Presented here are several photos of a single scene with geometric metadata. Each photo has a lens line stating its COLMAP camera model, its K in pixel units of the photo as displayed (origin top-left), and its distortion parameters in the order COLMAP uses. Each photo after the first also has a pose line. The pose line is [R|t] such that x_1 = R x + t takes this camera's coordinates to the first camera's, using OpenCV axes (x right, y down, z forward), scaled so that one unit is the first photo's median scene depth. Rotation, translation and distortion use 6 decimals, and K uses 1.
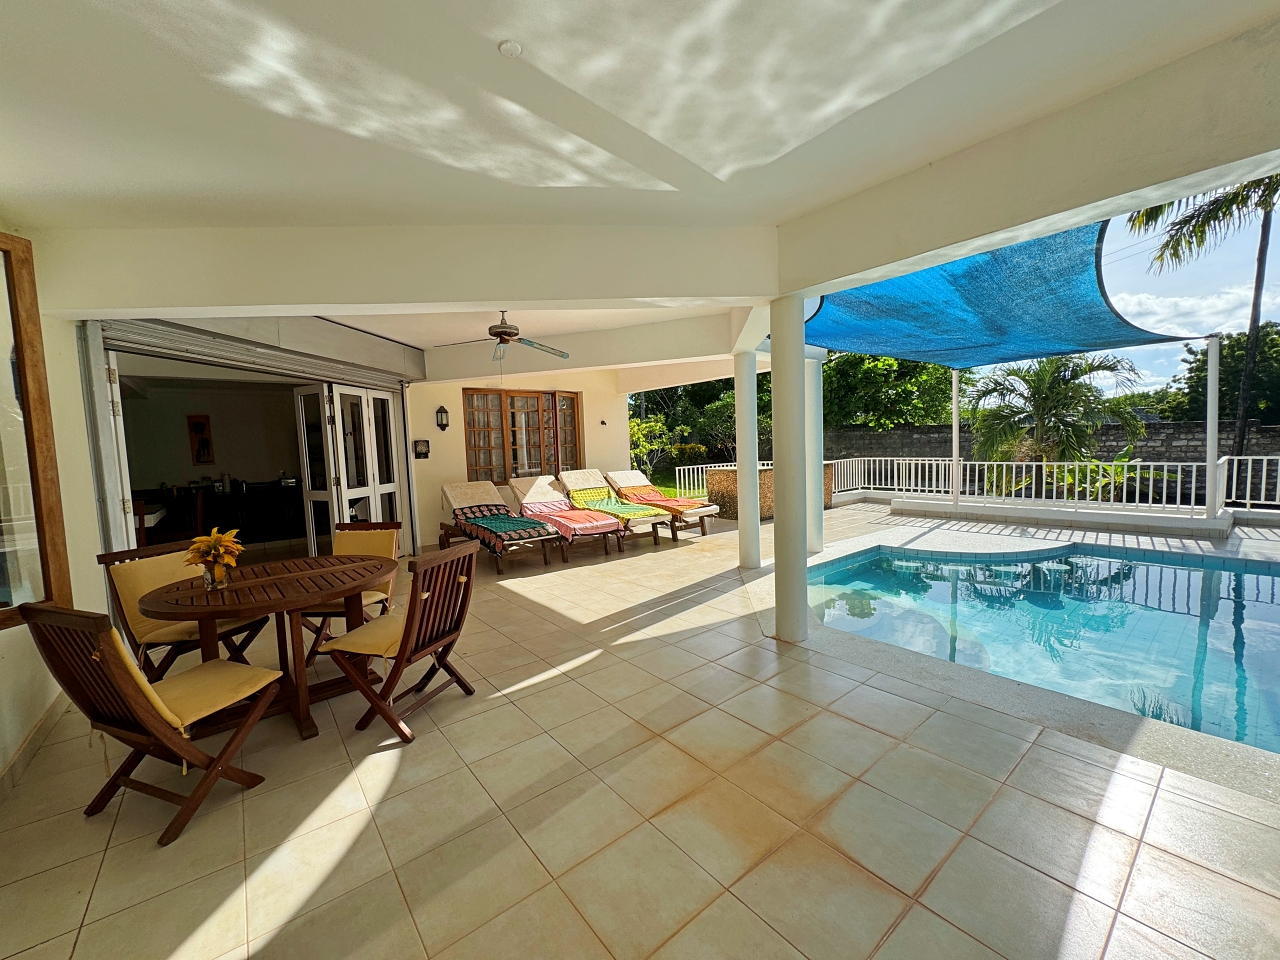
lens RADIAL K [[516.1, 0, 634.3], [0, 516.1, 488.2], [0, 0, 1]] dist [-0.001652, -0.000059]
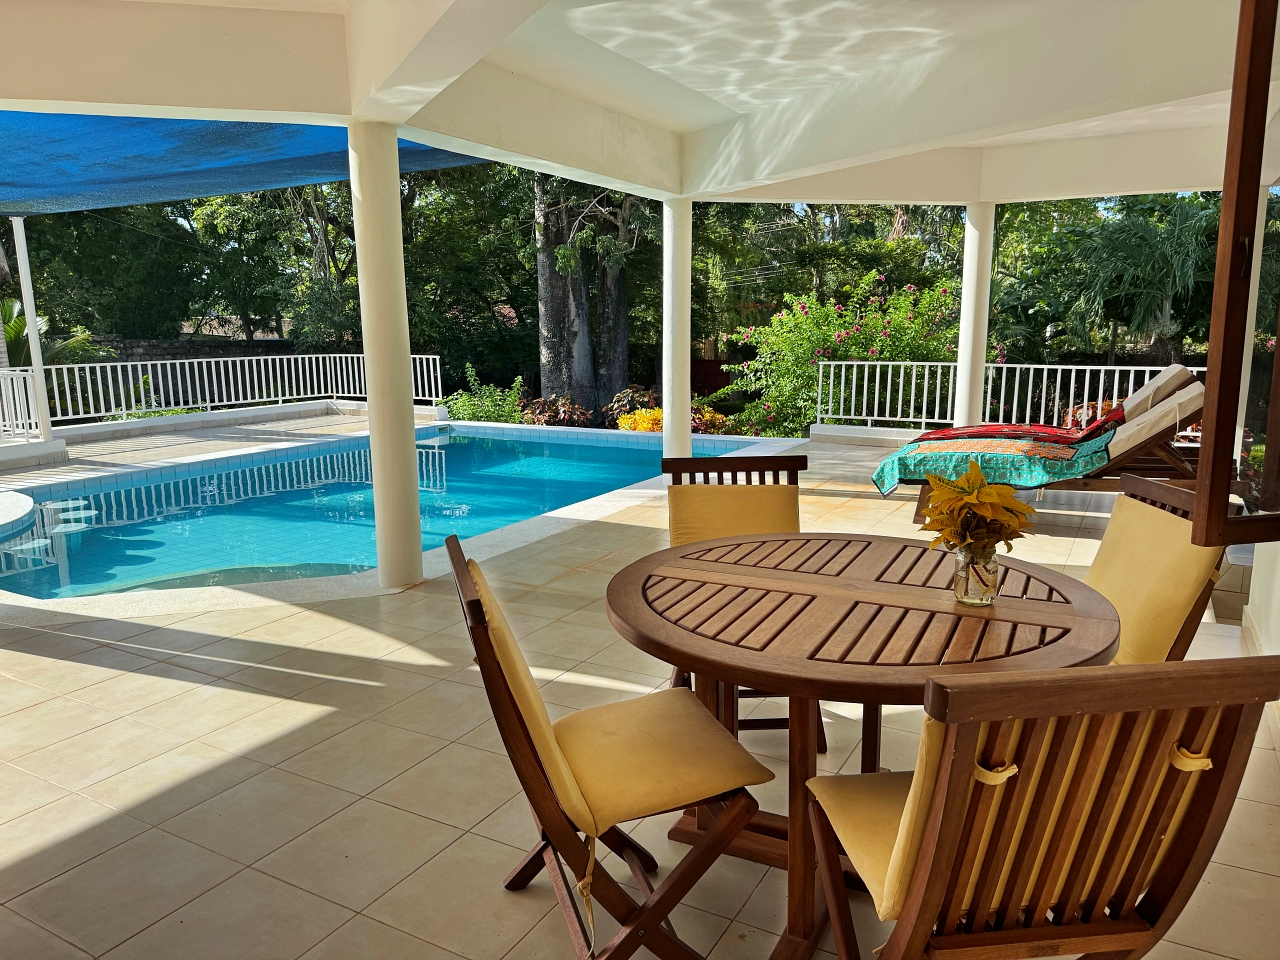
lens RADIAL K [[874.9, 0, 649.3], [0, 874.9, 482.4], [0, 0, 1]] dist [0.063647, -0.004985]
pose [[-0.413597, -0.121872, 0.902267, -0.928924], [0.091153, 0.980479, 0.174220, -0.059698], [-0.905886, 0.154301, -0.394414, 1.011515]]
